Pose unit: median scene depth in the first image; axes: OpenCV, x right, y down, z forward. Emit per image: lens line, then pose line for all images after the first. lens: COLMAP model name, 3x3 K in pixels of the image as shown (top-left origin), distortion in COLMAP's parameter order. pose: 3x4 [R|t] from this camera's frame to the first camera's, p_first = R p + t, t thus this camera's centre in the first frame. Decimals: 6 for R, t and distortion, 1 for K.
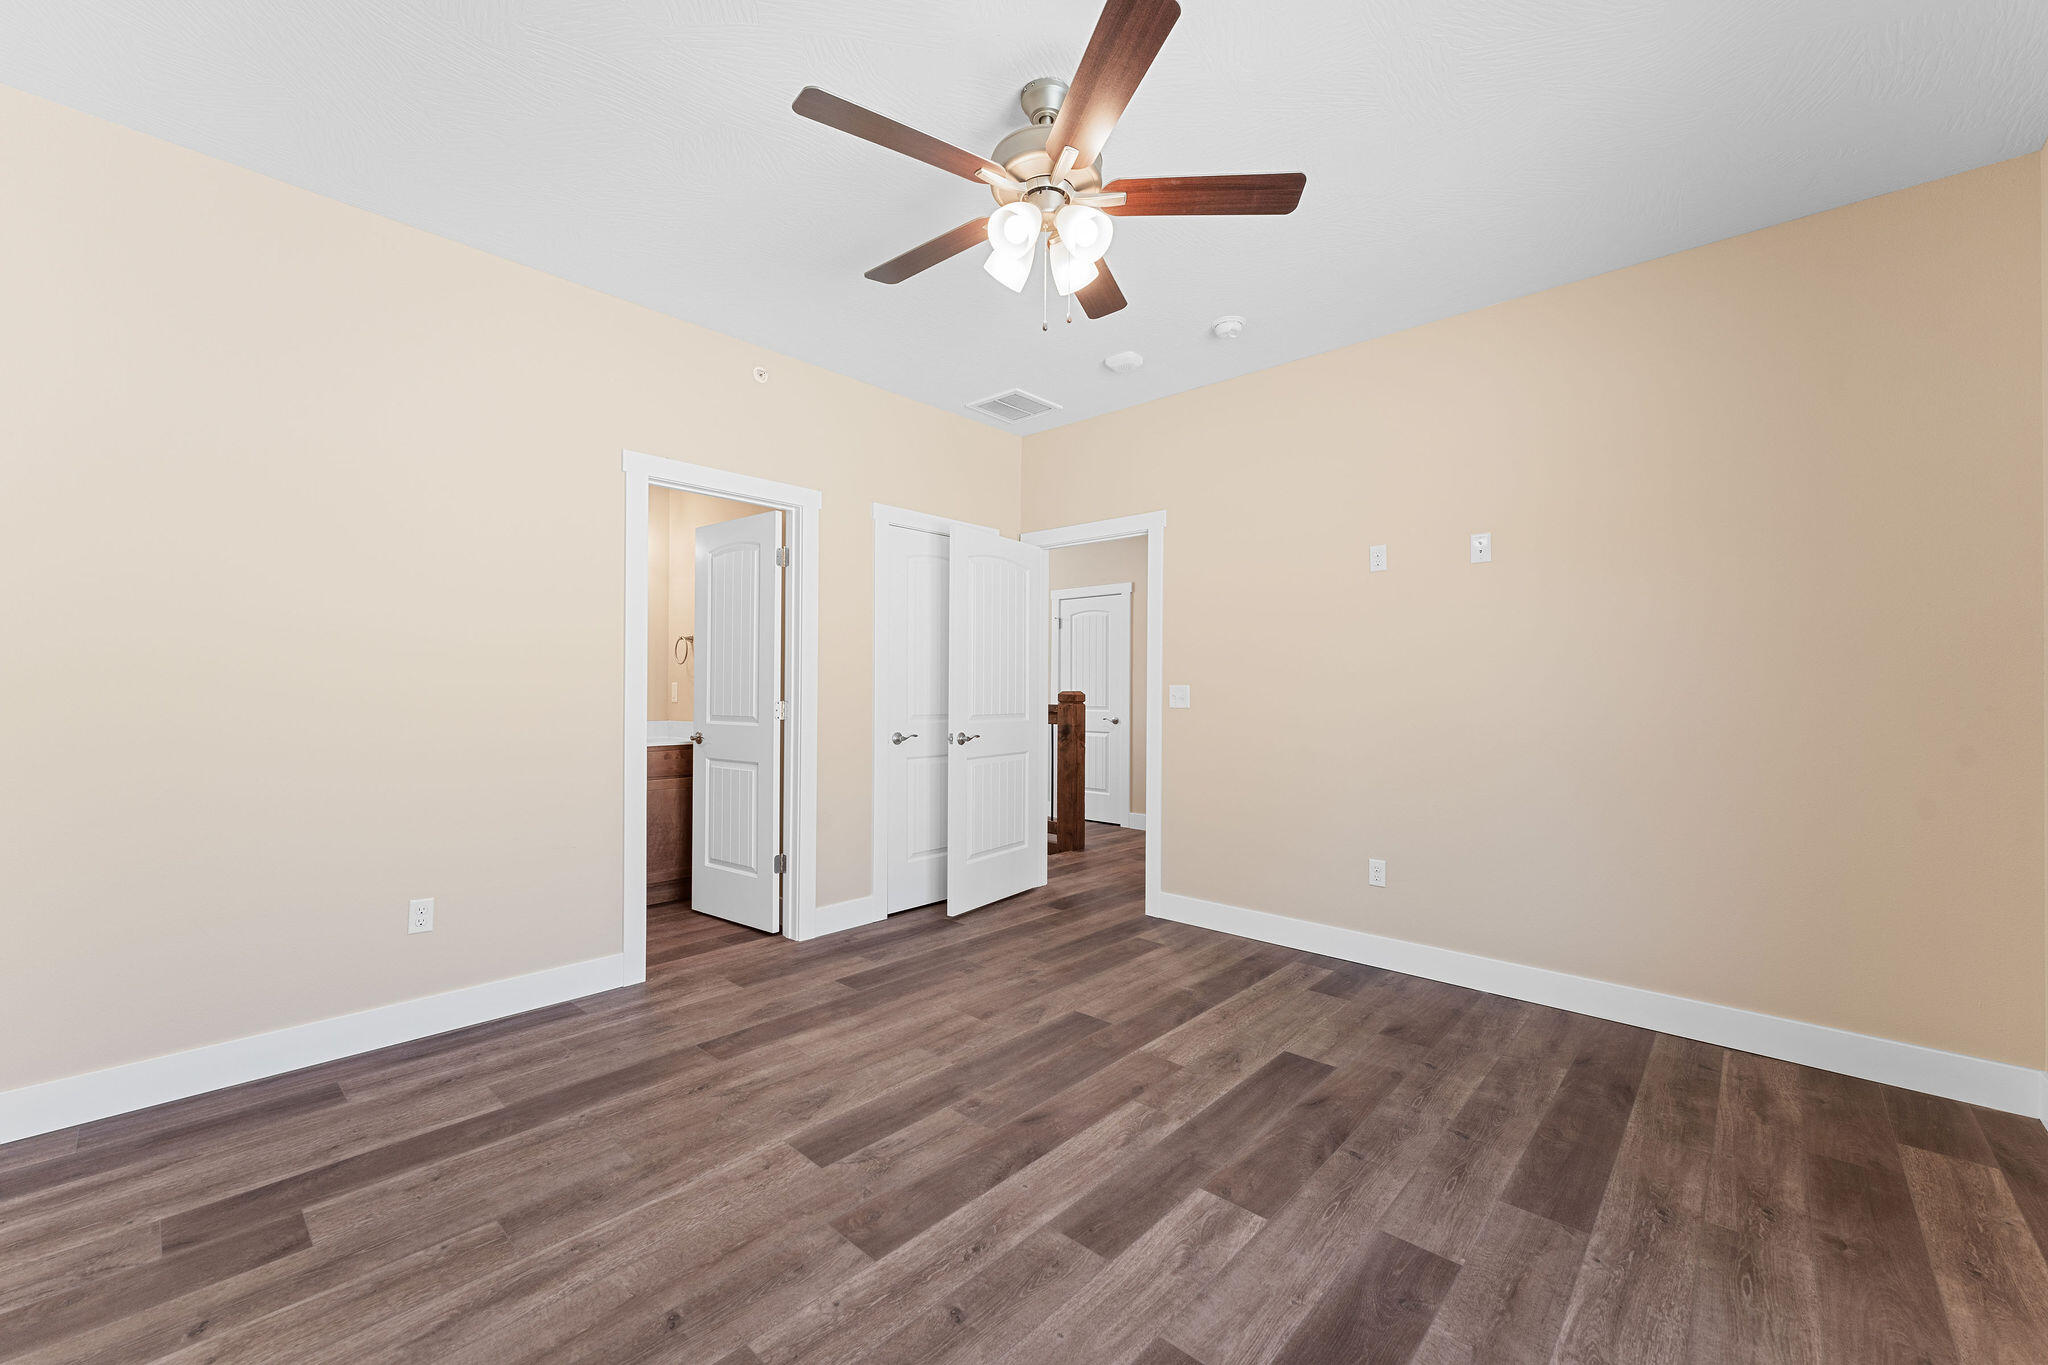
lens RADIAL K [[811.6, 0, 1024.2], [0, 811.6, 692.4], [0, 0, 1]] dist [-0.000236, -0.000076]
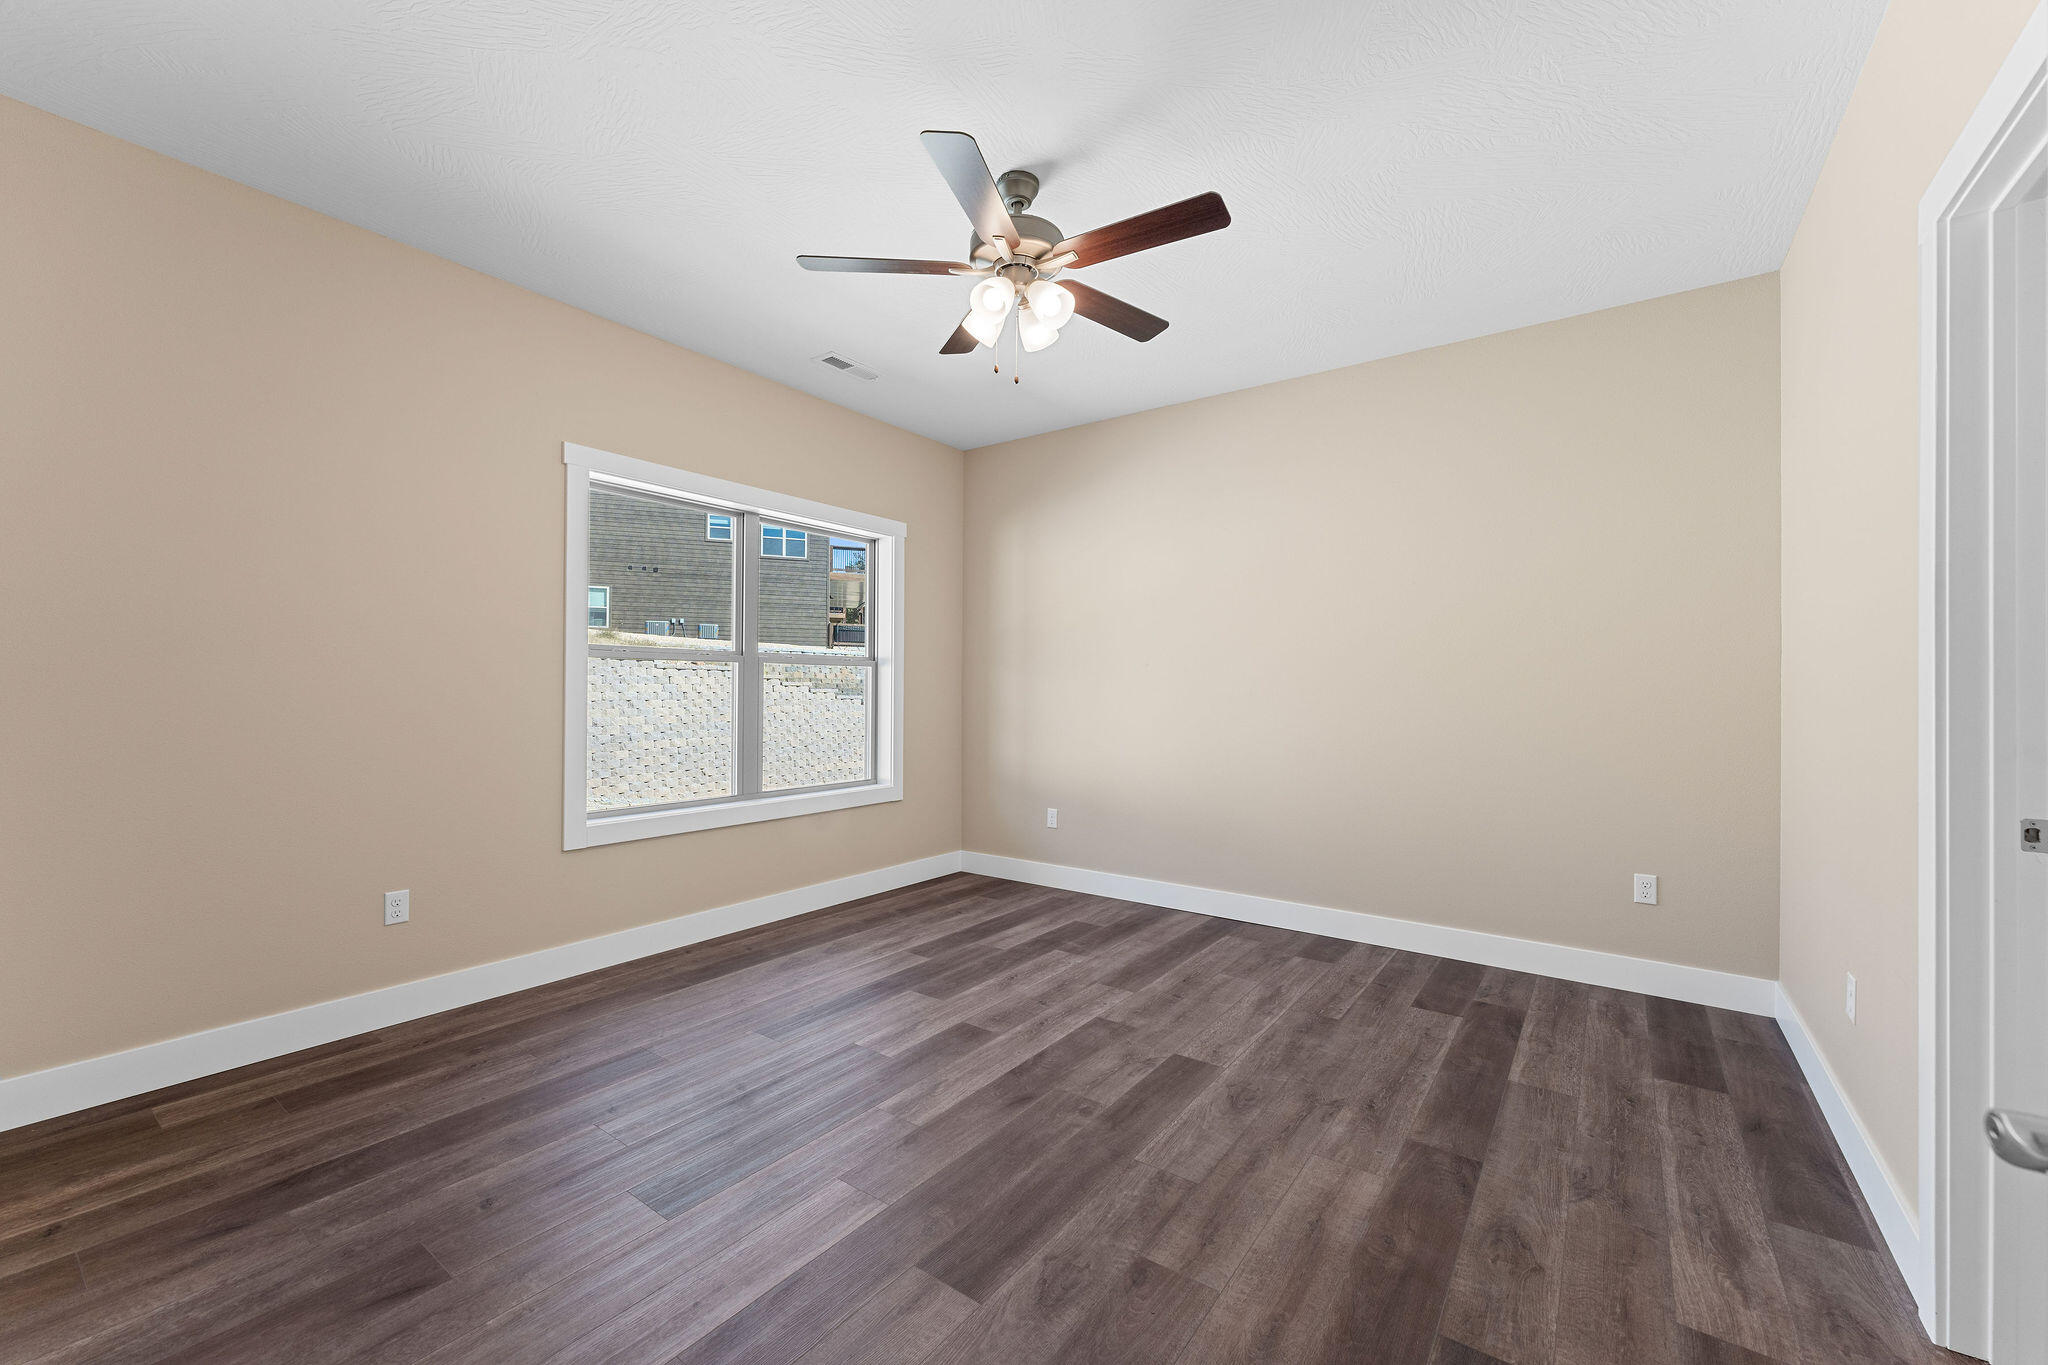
lens RADIAL K [[811.6, 0, 1028.6], [0, 811.6, 684.2], [0, 0, 1]] dist [-0.000236, -0.000076]
pose [[-0.993422, -0.013859, -0.113667, 0.124544], [-0.012848, 0.999871, -0.009625, 0.001651], [0.113786, -0.008102, -0.993472, 1.971225]]
